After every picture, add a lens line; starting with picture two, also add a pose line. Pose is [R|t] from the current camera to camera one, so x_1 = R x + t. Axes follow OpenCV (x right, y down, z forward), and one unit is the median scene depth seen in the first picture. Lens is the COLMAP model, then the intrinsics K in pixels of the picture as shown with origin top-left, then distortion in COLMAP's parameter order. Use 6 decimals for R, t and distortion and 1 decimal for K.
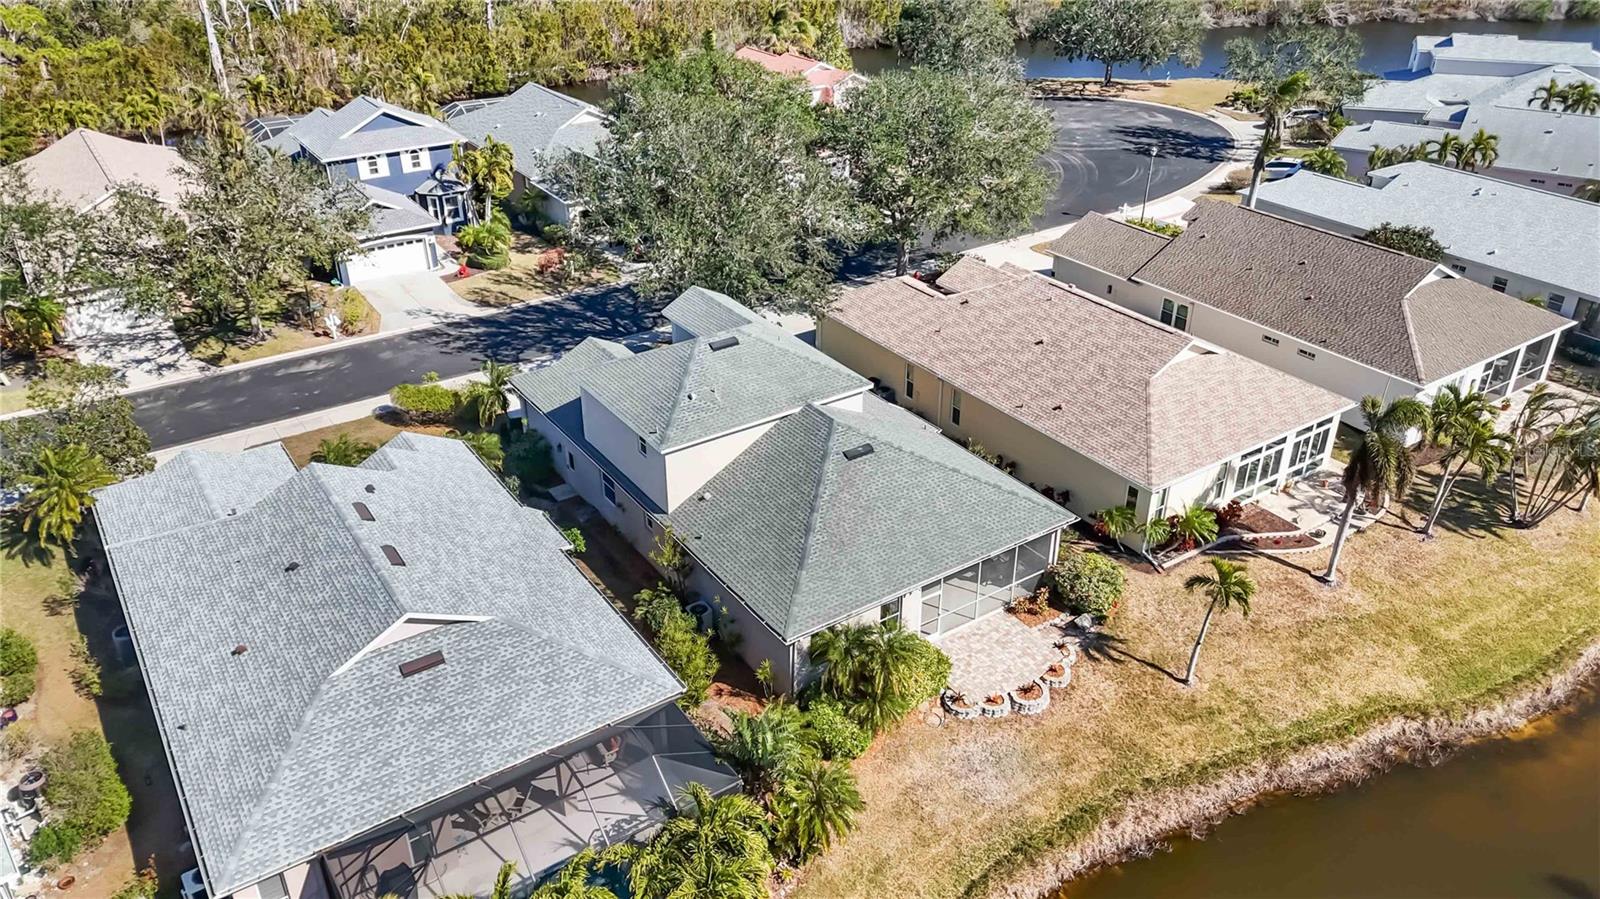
lens RADIAL K [[1175.2, 0, 800.0], [0, 1175.2, 449.5], [0, 0, 1]] dist [0.036931, -0.005734]
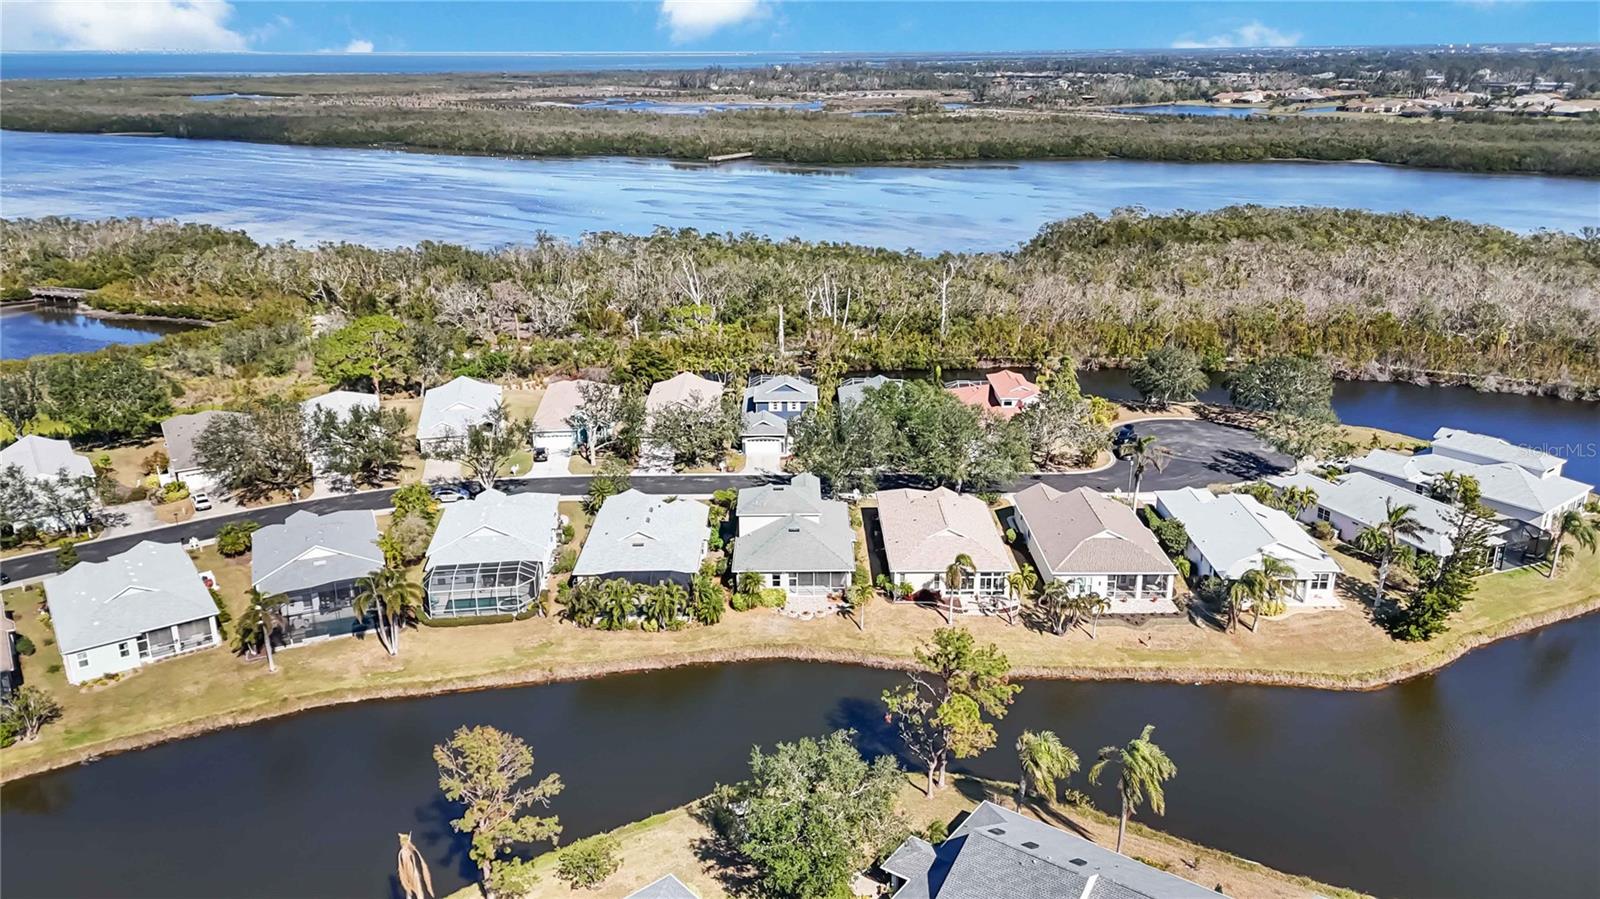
lens RADIAL K [[1175.2, 0, 800.0], [0, 1175.2, 449.5], [0, 0, 1]] dist [0.036931, -0.005734]
pose [[0.829969, 0.176541, -0.529135, 1.065111], [-0.266945, 0.958626, -0.098877, 0.063120], [0.489787, 0.223315, 0.842757, -1.038491]]
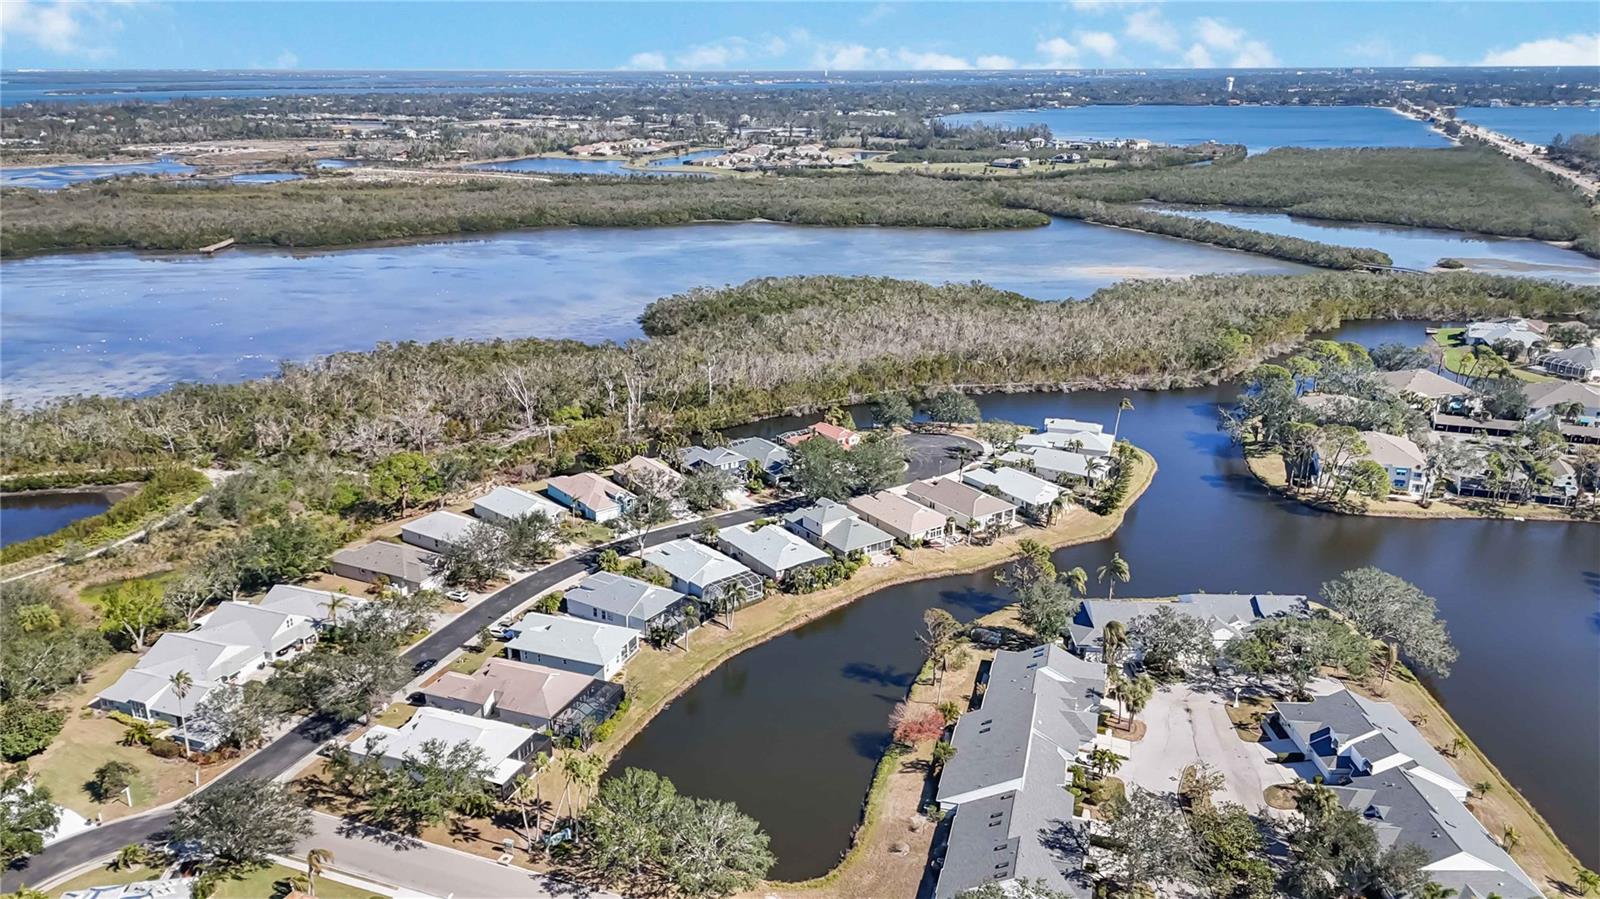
lens RADIAL K [[1175.2, 0, 800.0], [0, 1175.2, 449.5], [0, 0, 1]] dist [0.036931, -0.005734]
pose [[0.999991, 0.004250, -0.000569, -0.145422], [-0.004280, 0.981426, -0.191794, 0.482445], [-0.000257, 0.191795, 0.981435, -3.062834]]
